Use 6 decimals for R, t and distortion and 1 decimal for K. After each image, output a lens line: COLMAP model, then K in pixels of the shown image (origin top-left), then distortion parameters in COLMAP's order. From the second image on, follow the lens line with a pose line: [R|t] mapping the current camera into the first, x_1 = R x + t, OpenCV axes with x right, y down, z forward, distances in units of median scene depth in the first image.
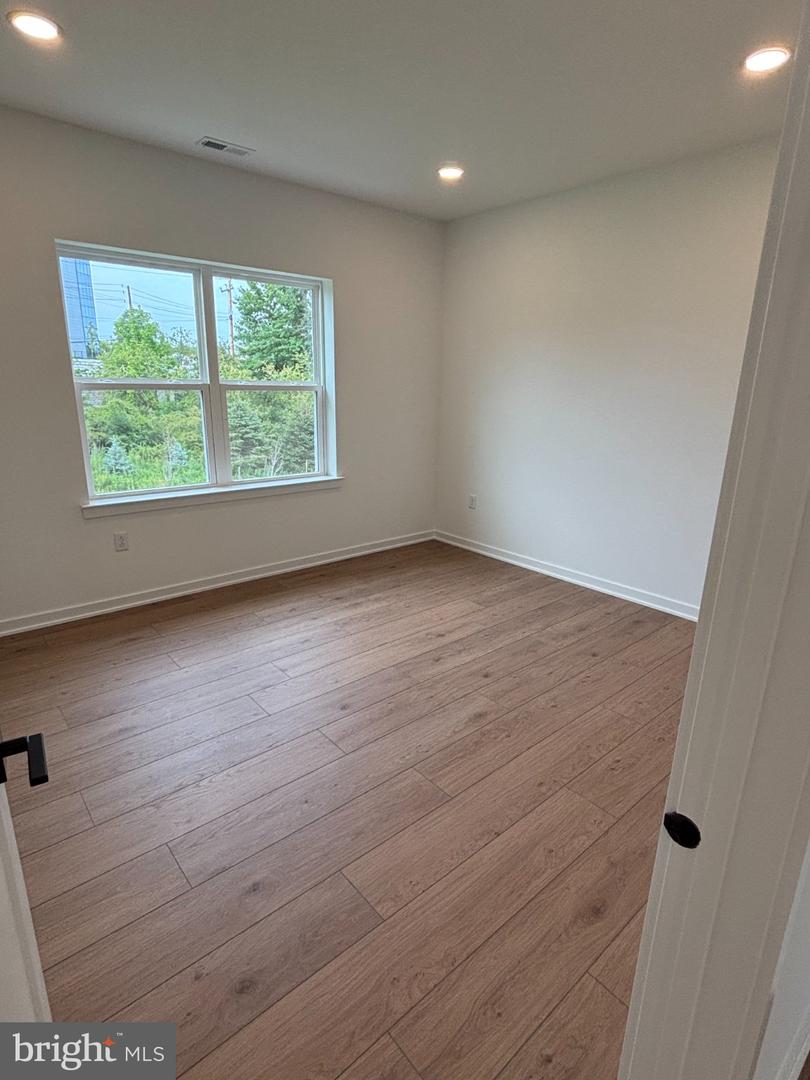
lens RADIAL K [[565.9, 0, 405.0], [0, 565.9, 540.0], [0, 0, 1]] dist [0.028638, -0.000197]
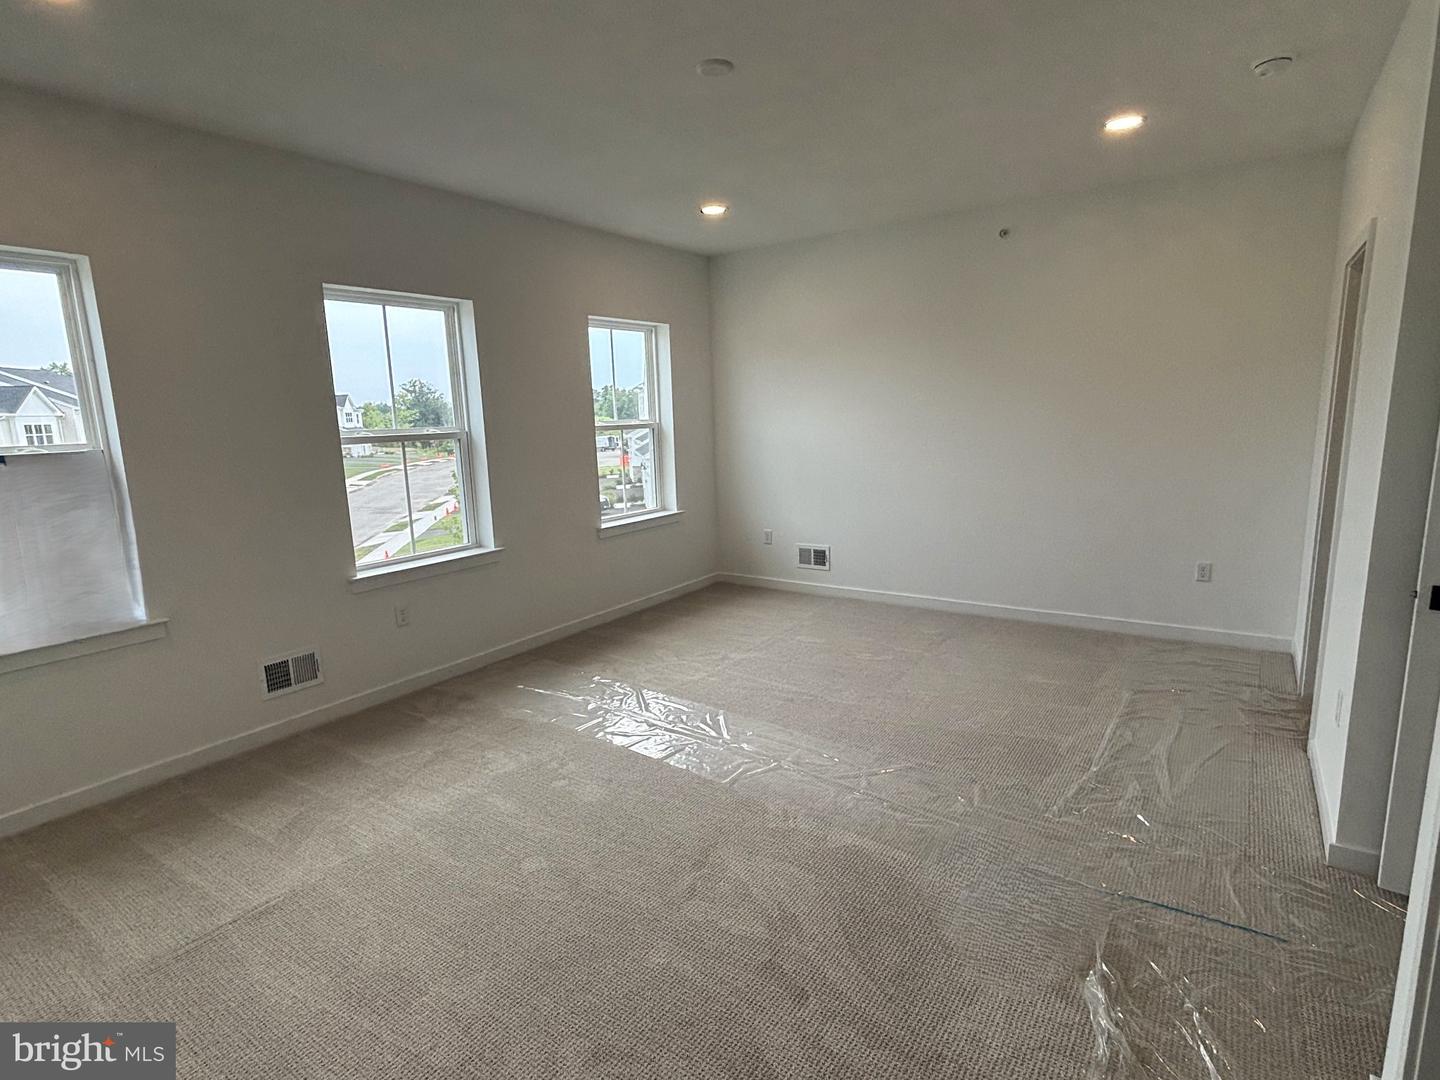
lens RADIAL K [[754.5, 0, 720.0], [0, 754.5, 540.0], [0, 0, 1]] dist [0.028638, -0.000197]
pose [[0.968493, -0.091409, 0.231659, -0.173465], [0.116522, 0.988428, -0.097124, 0.034185], [-0.220100, 0.121058, 0.967937, -0.132801]]
